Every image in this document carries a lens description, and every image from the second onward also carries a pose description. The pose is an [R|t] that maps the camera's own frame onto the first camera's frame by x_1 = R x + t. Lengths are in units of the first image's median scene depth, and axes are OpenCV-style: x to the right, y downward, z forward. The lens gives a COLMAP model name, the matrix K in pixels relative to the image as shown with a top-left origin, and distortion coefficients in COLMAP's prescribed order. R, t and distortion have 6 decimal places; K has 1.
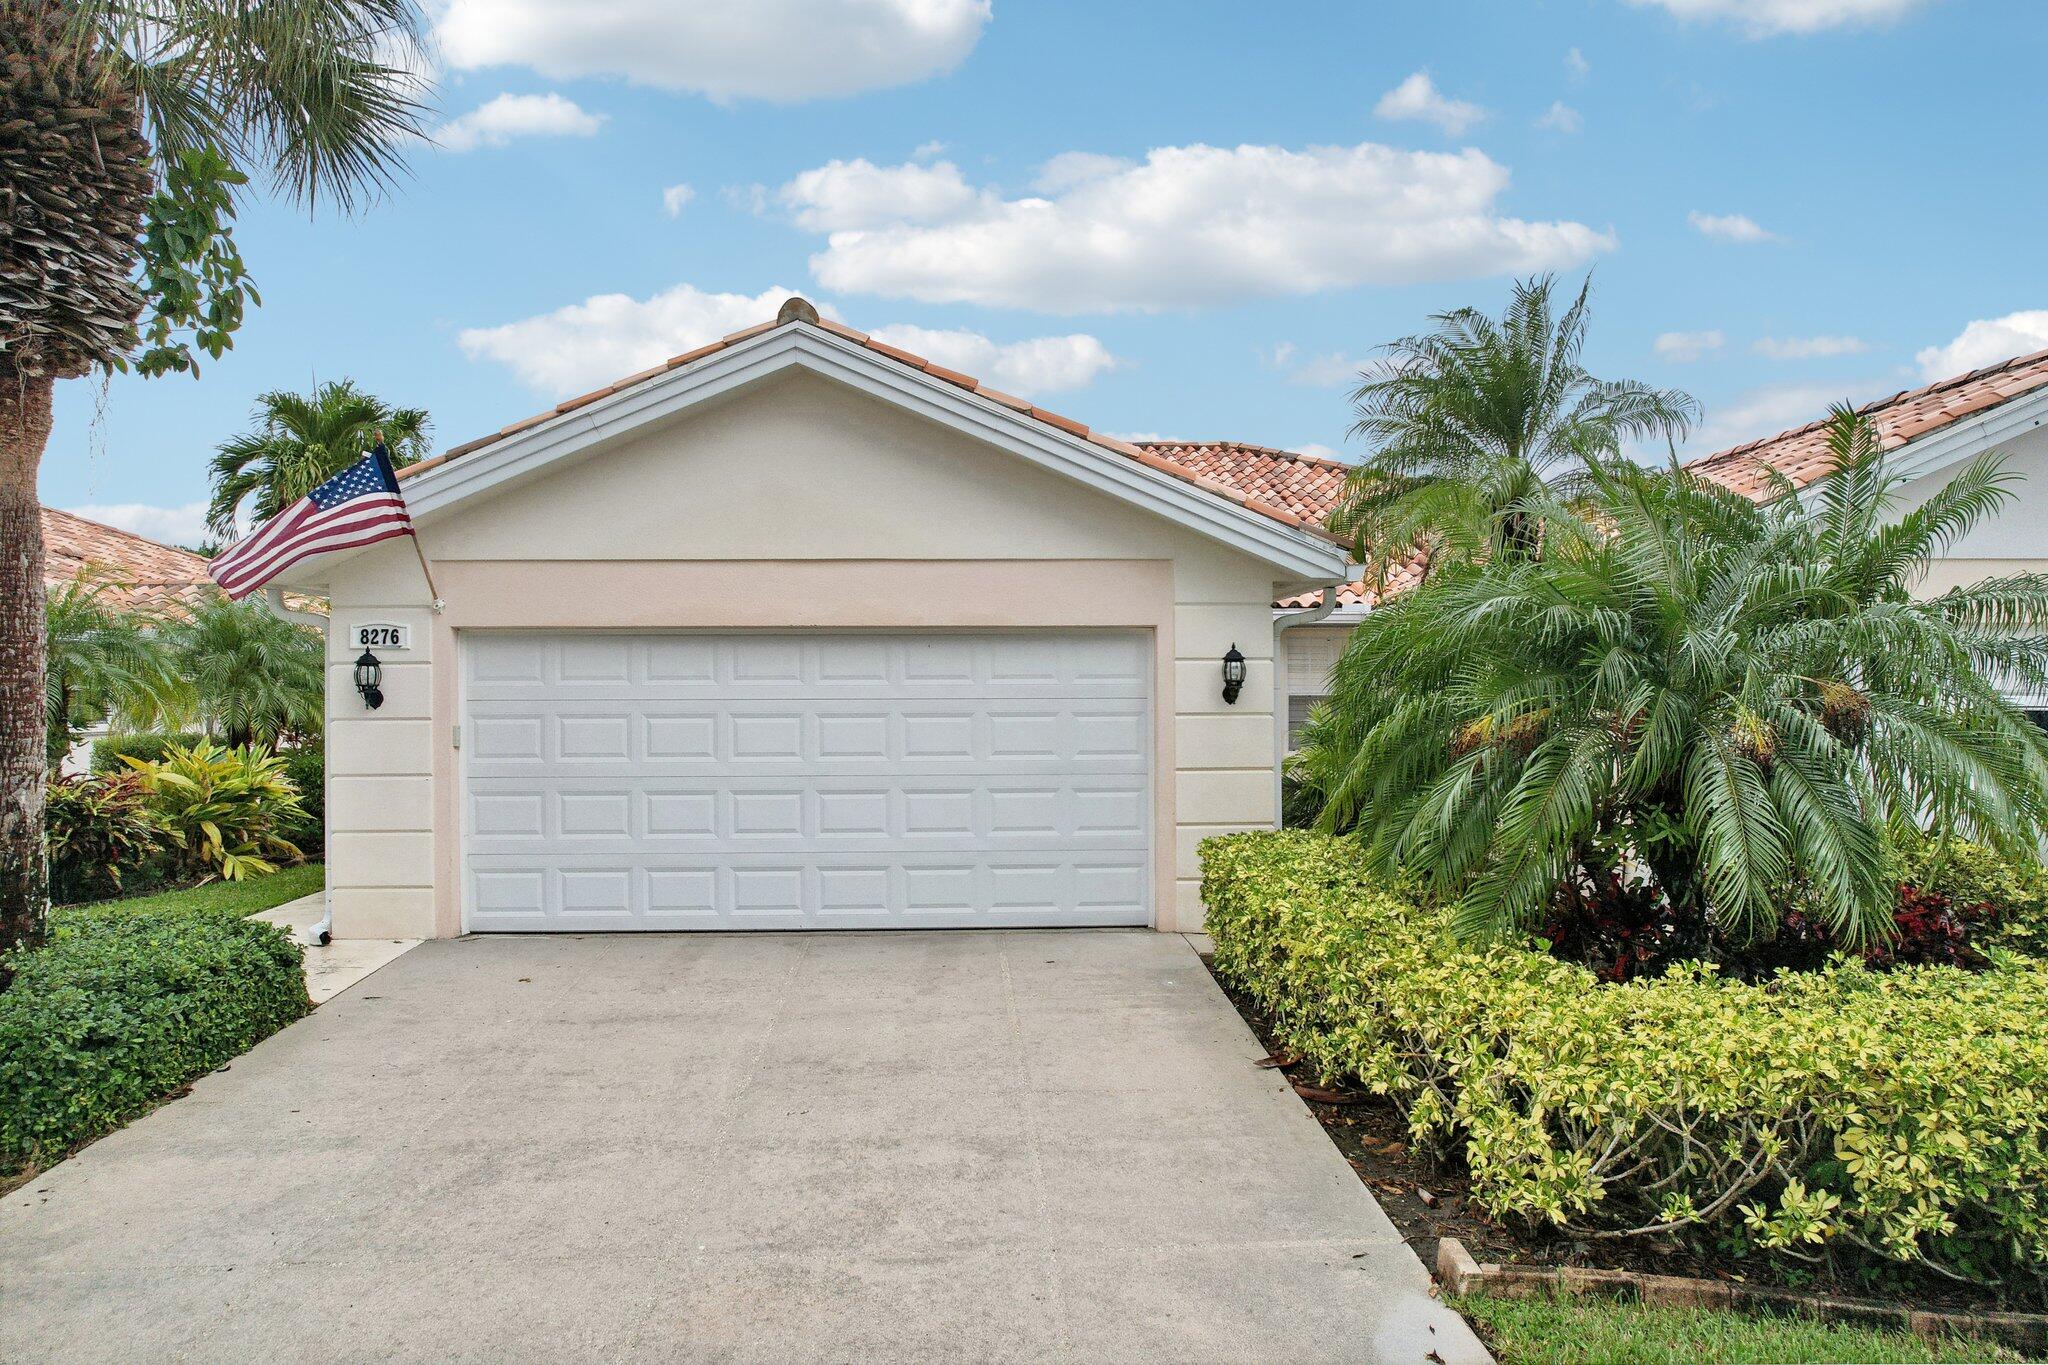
lens RADIAL K [[1320.3, 0, 1024.0], [0, 1320.3, 682.5], [0, 0, 1]] dist [-0.085866, 0.078253]
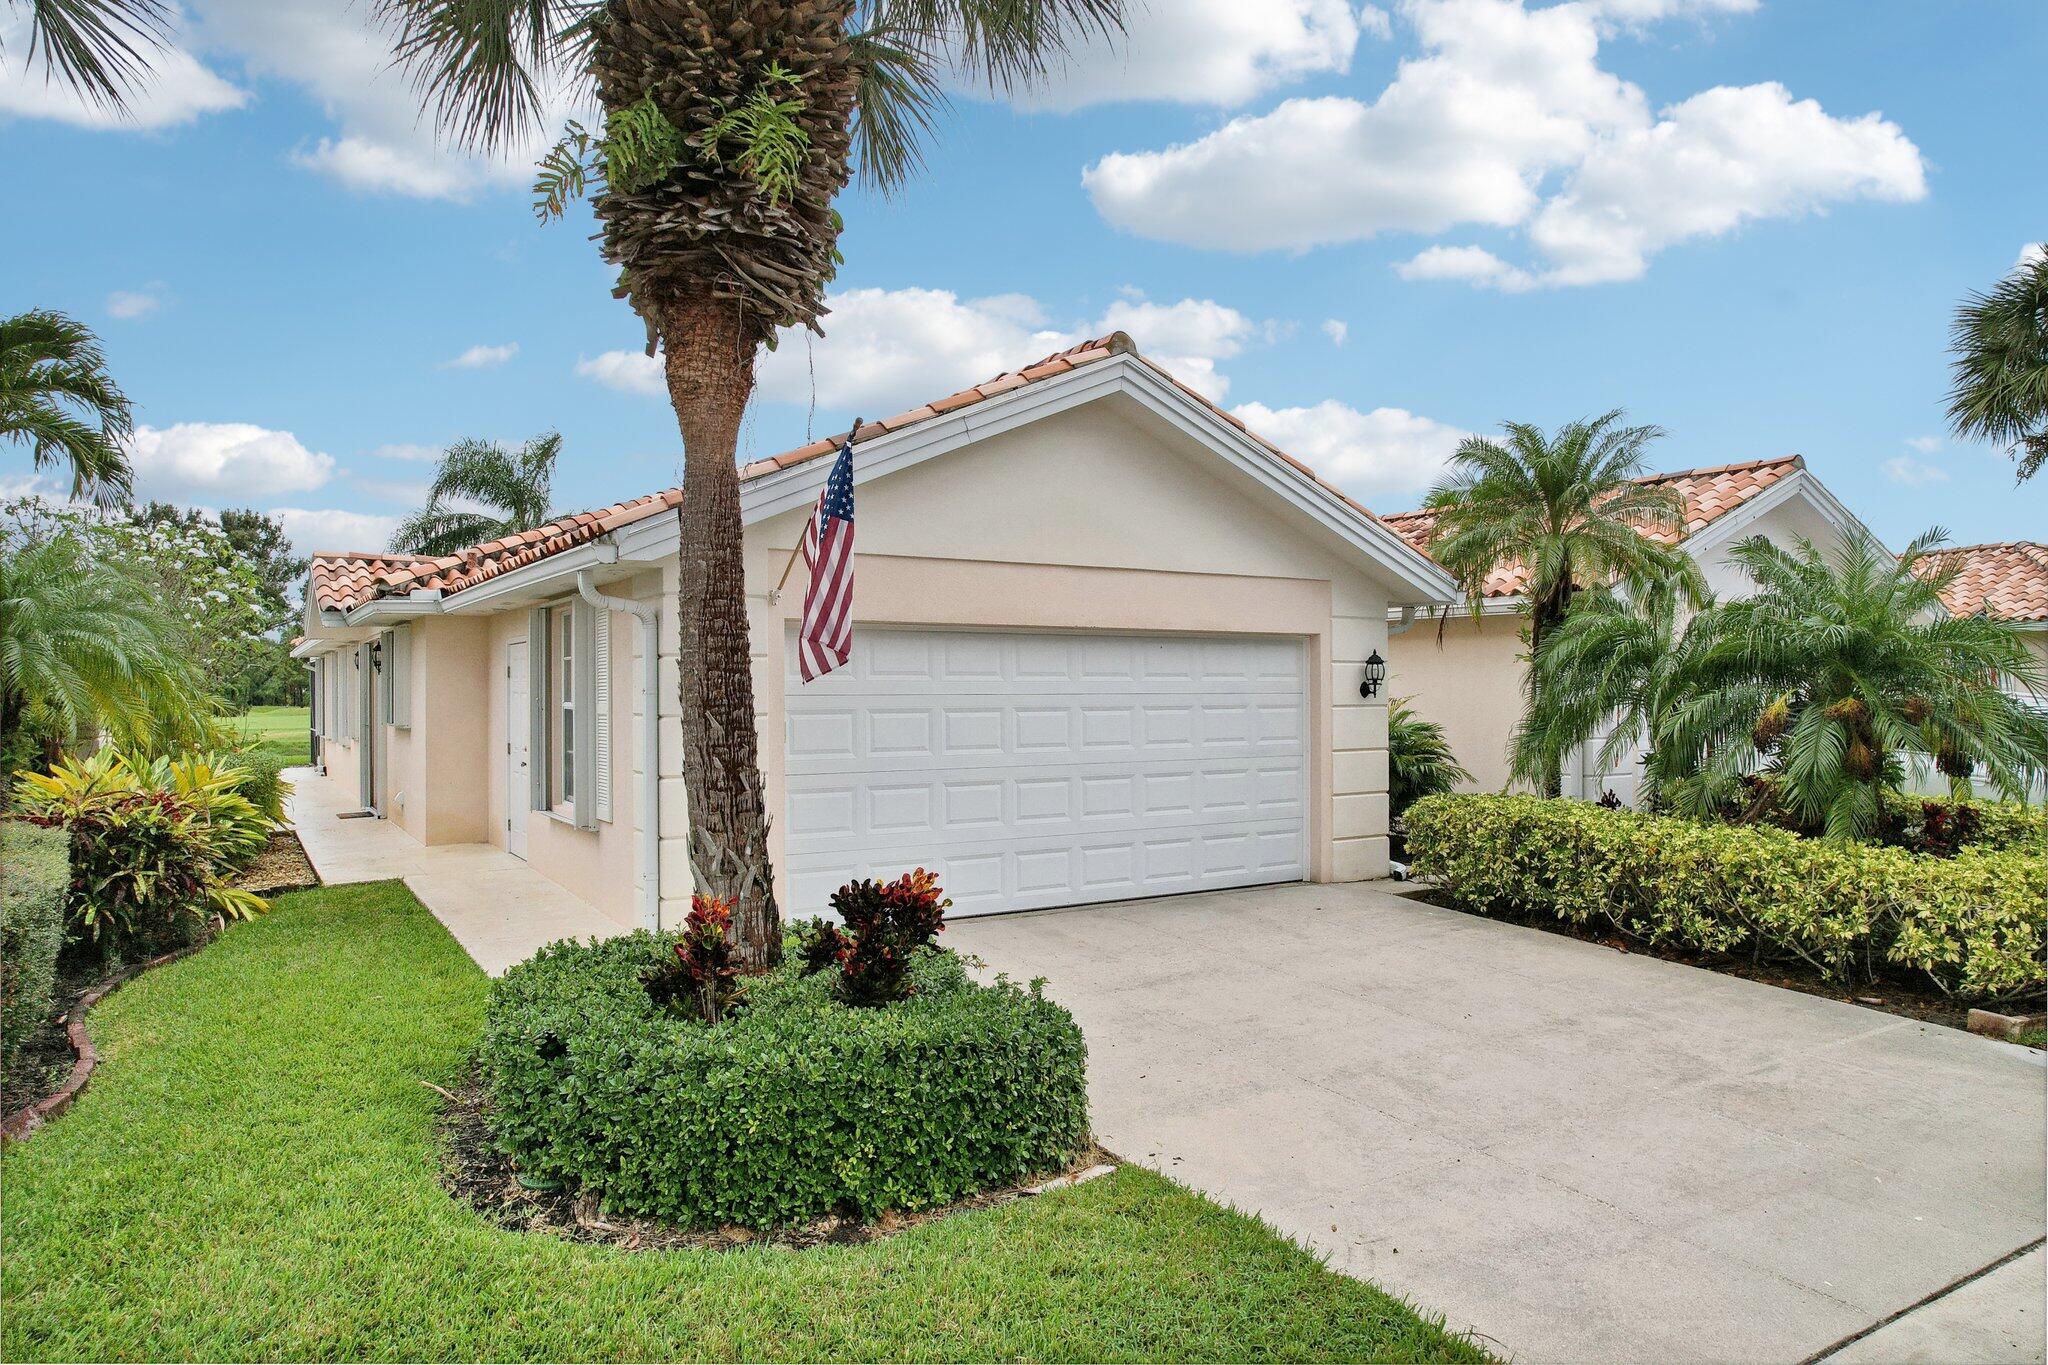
lens RADIAL K [[1320.3, 0, 1024.0], [0, 1320.3, 682.5], [0, 0, 1]] dist [-0.085866, 0.078253]
pose [[0.871257, 0.005035, 0.490801, -0.791274], [-0.004498, 0.999987, -0.002273, 0.006195], [-0.490806, -0.000227, 0.871269, 0.070748]]
